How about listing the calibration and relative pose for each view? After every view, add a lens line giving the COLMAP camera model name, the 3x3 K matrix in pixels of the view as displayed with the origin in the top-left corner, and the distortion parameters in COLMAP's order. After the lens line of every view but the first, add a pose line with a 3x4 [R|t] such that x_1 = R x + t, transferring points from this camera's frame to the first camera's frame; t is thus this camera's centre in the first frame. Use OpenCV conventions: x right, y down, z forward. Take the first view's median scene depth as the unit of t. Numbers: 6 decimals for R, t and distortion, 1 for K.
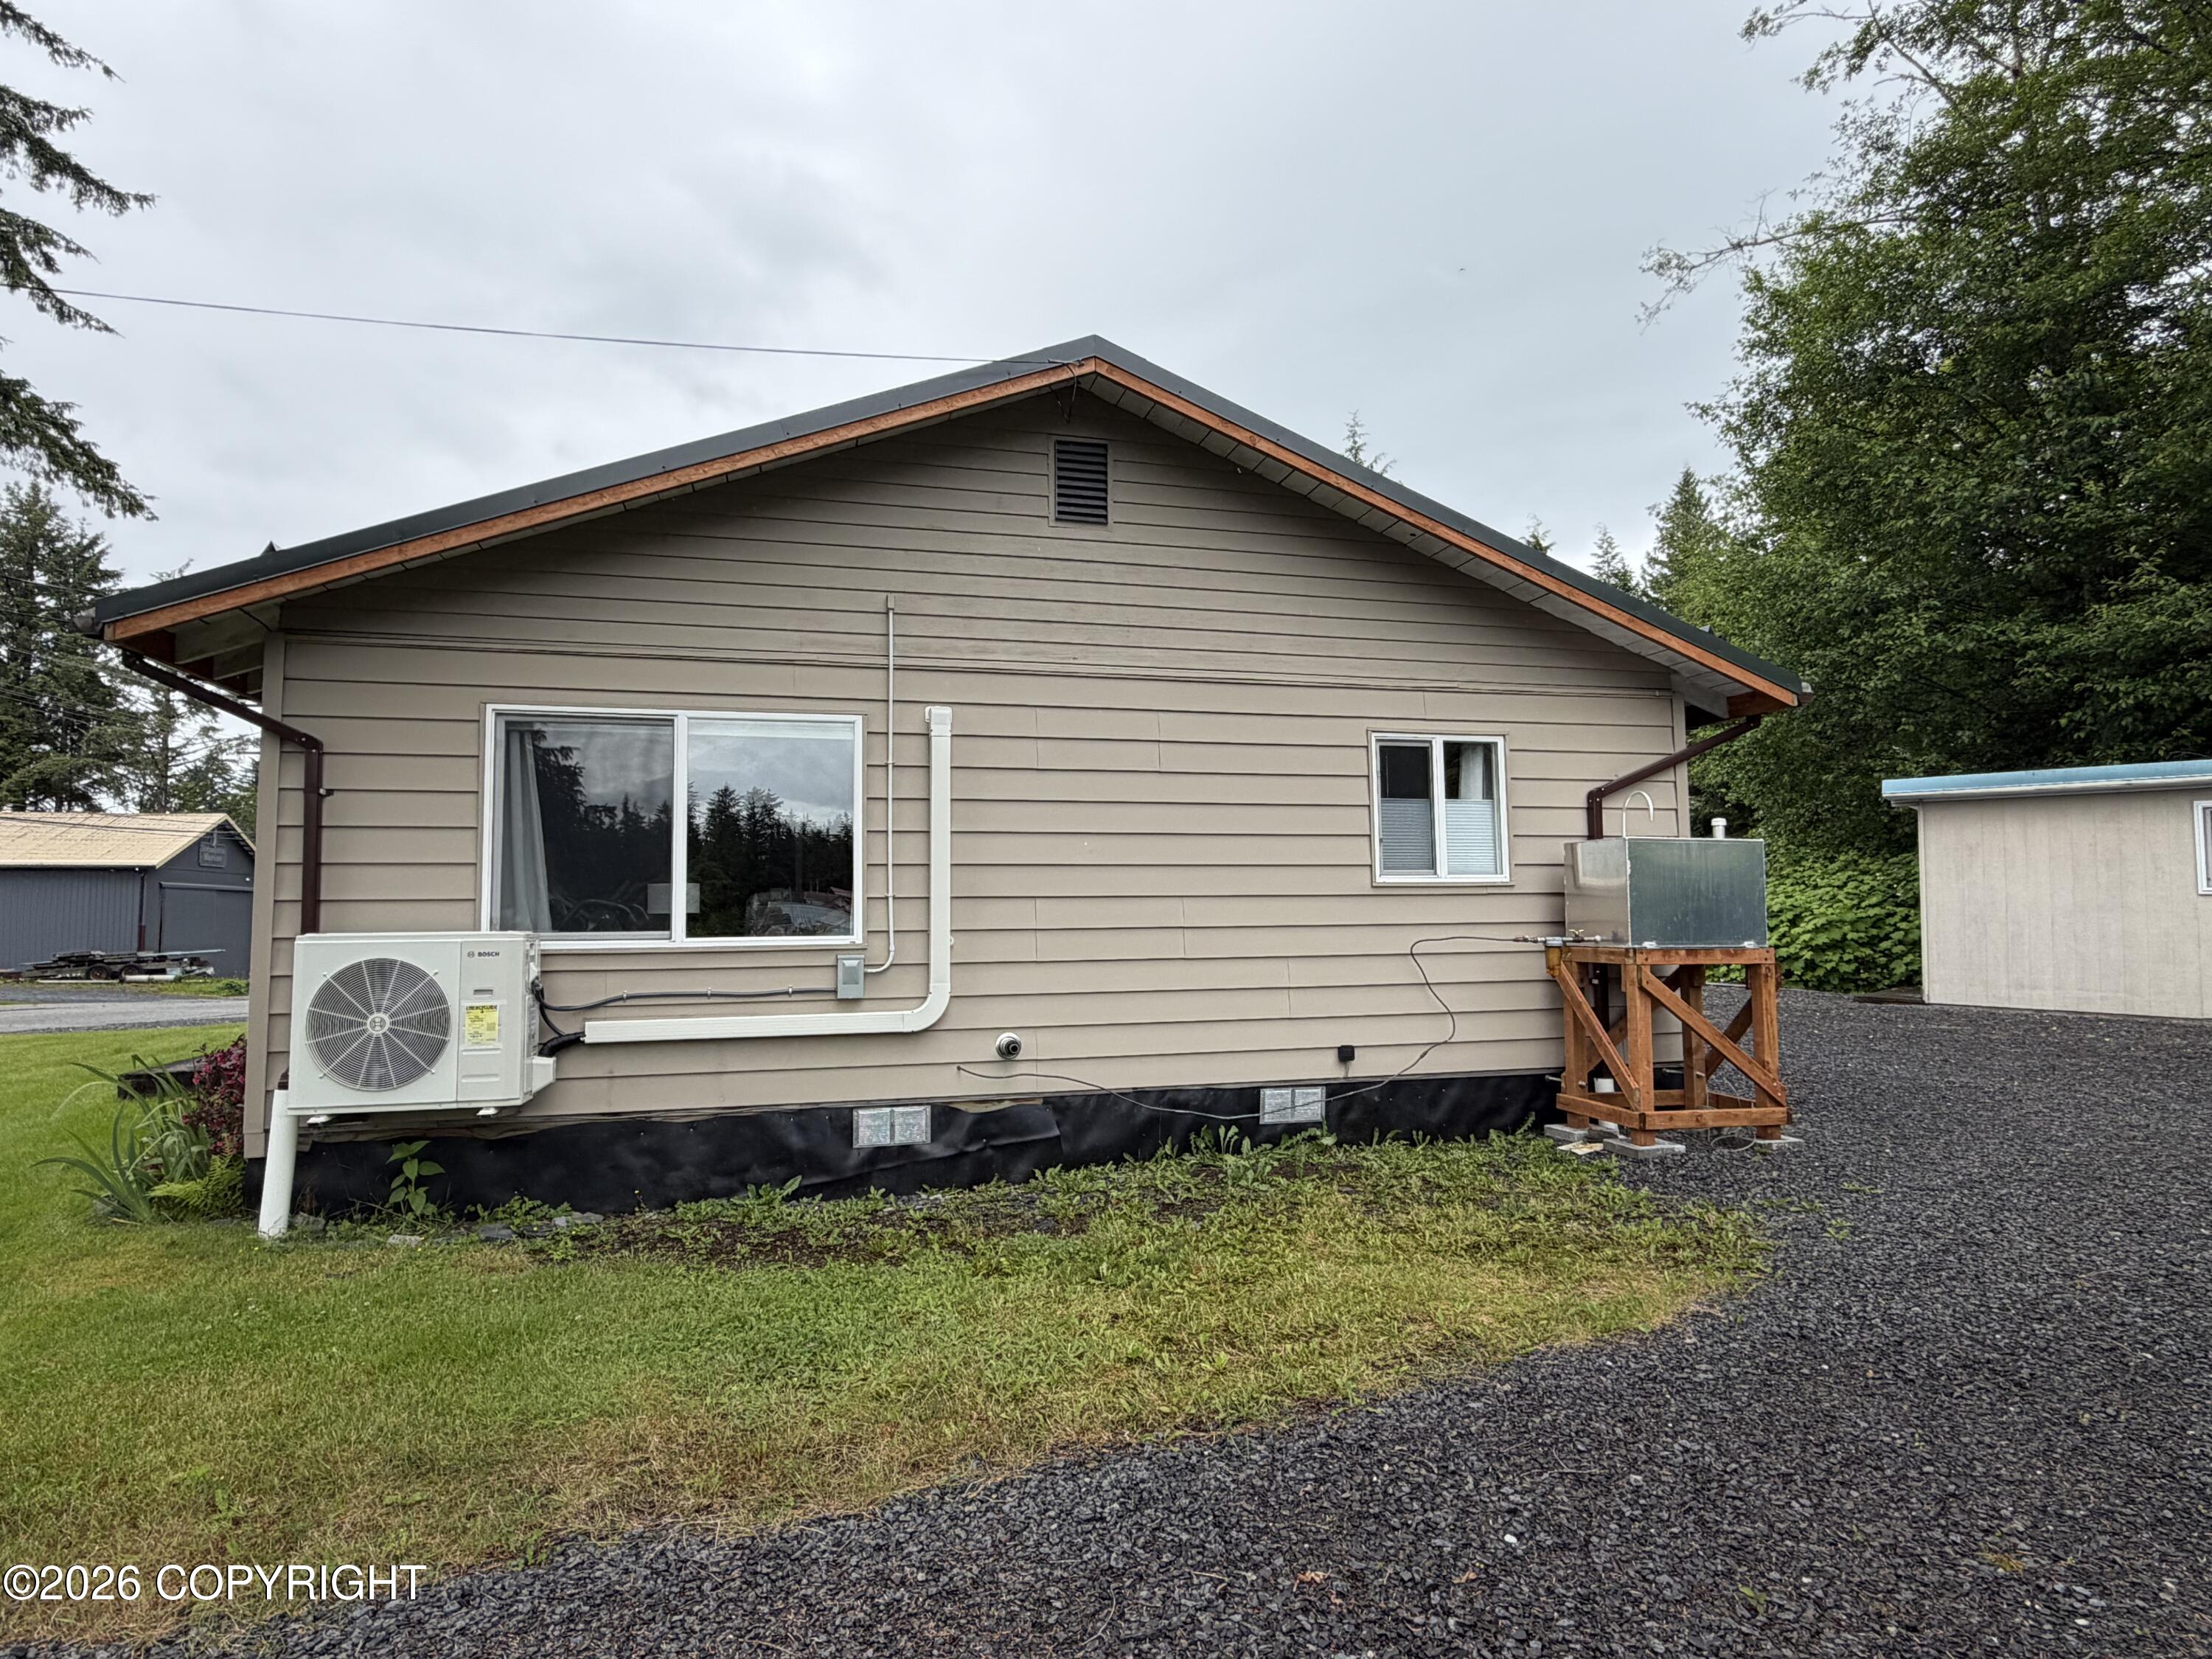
lens RADIAL K [[1219.1, 0, 1105.0], [0, 1219.1, 812.3], [0, 0, 1]] dist [-0.000946, -0.000319]
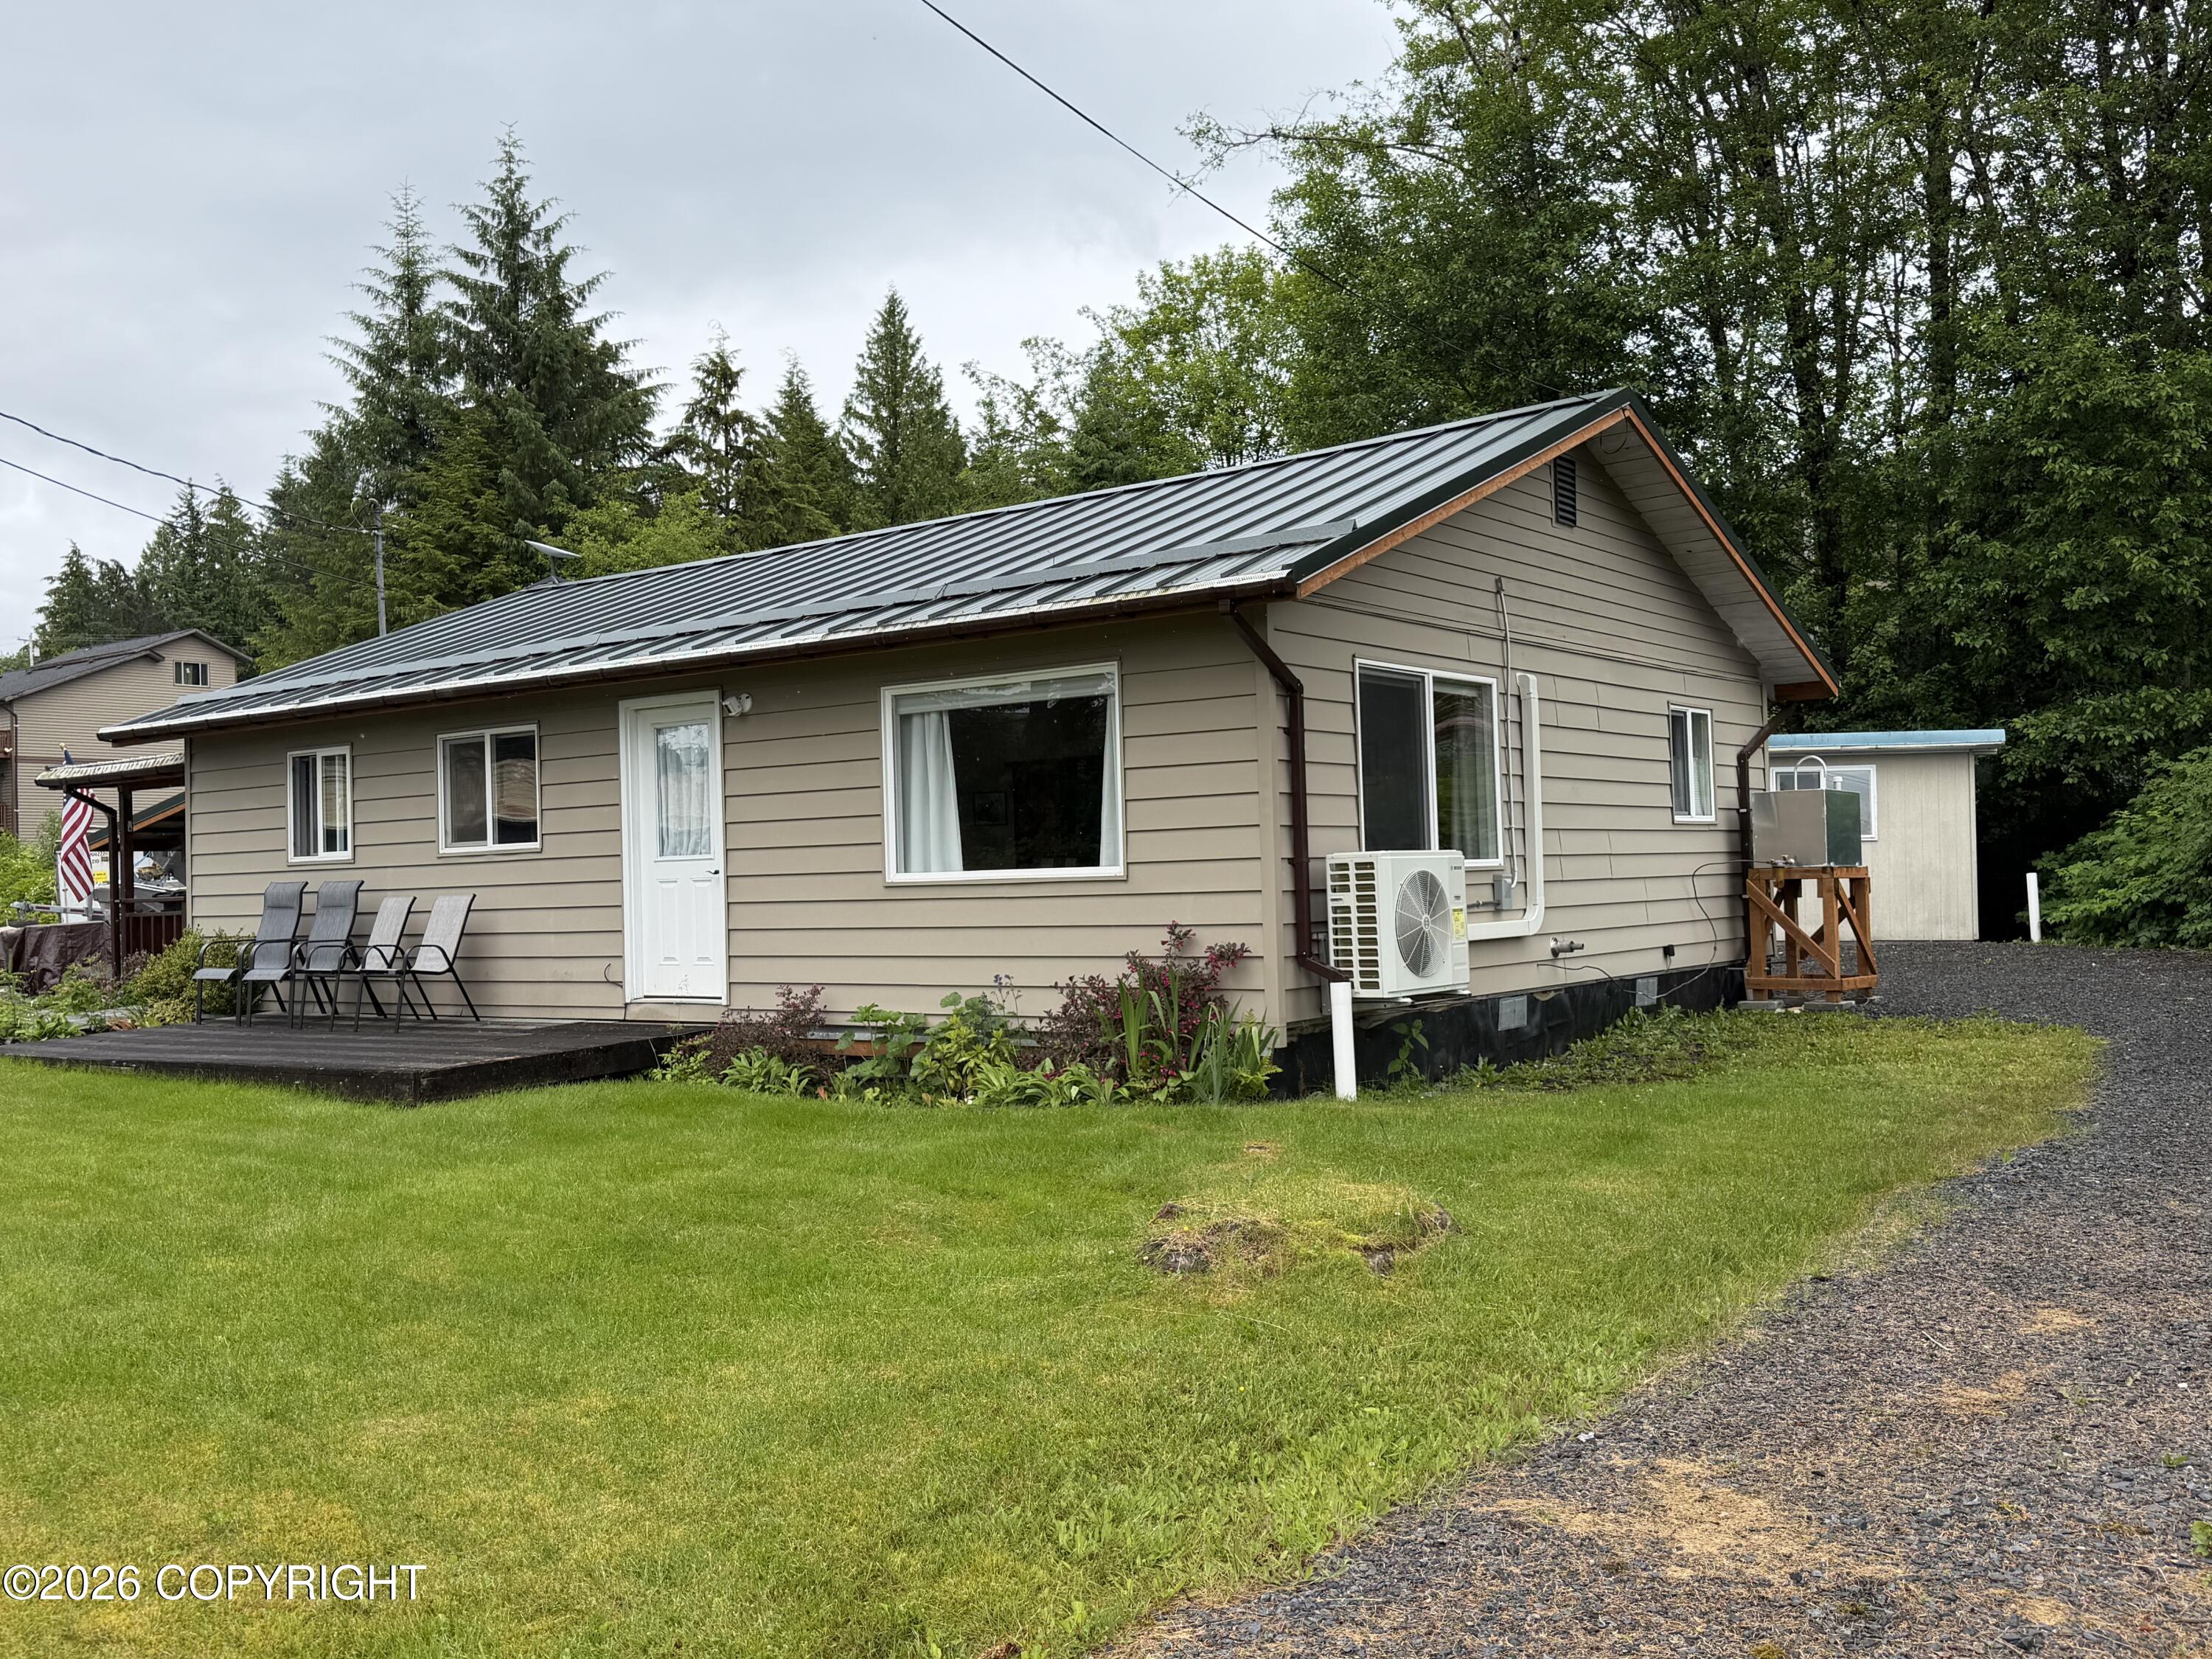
lens RADIAL K [[1981.8, 0, 1107.6], [0, 1981.8, 838.7], [0, 0, 1]] dist [0.021283, 0.003453]
pose [[0.779819, 0.000166, 0.626005, -1.601070], [-0.028287, 0.998988, 0.034972, 0.019760], [-0.625366, -0.044979, 0.779034, -0.279502]]
